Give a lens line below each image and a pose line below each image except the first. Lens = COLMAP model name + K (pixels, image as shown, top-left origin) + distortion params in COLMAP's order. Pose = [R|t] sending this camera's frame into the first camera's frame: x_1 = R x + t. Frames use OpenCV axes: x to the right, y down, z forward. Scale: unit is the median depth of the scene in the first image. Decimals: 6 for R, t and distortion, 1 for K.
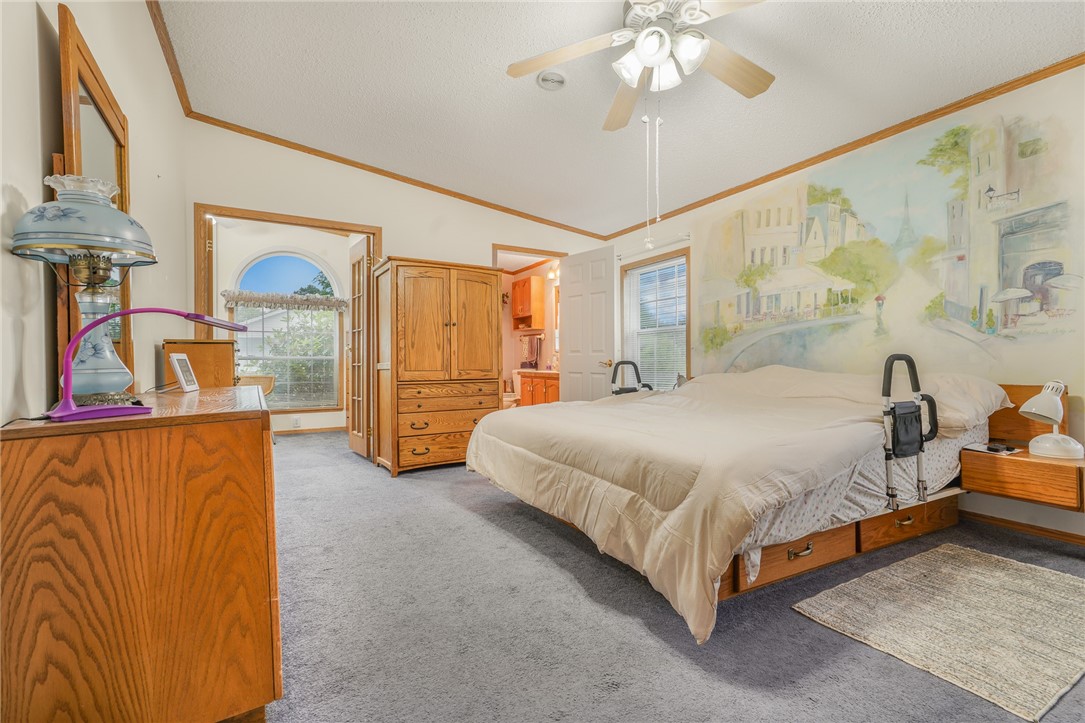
lens RADIAL K [[506.6, 0, 544.5], [0, 506.6, 359.7], [0, 0, 1]] dist [-0.001368, 0.000073]
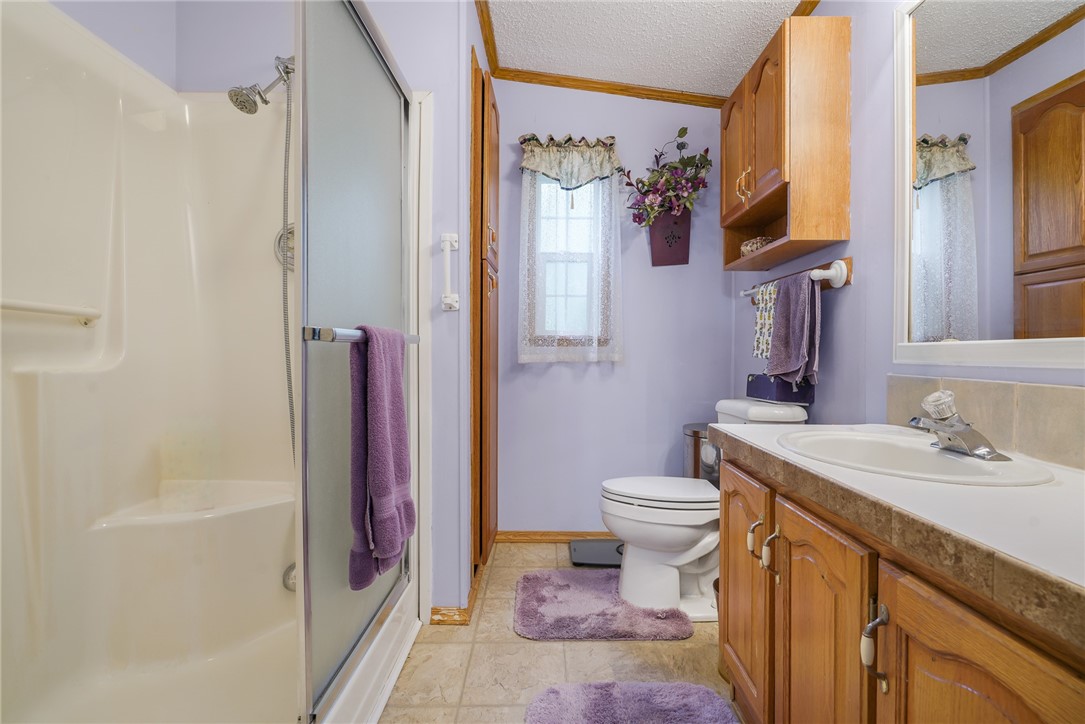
lens RADIAL K [[506.6, 0, 544.5], [0, 506.6, 360.2], [0, 0, 1]] dist [-0.001368, 0.000073]
pose [[0.863283, 0.014432, -0.504513, -0.002295], [-0.005833, 0.999810, 0.018619, -0.008646], [0.504686, -0.013131, 0.863203, 0.723239]]
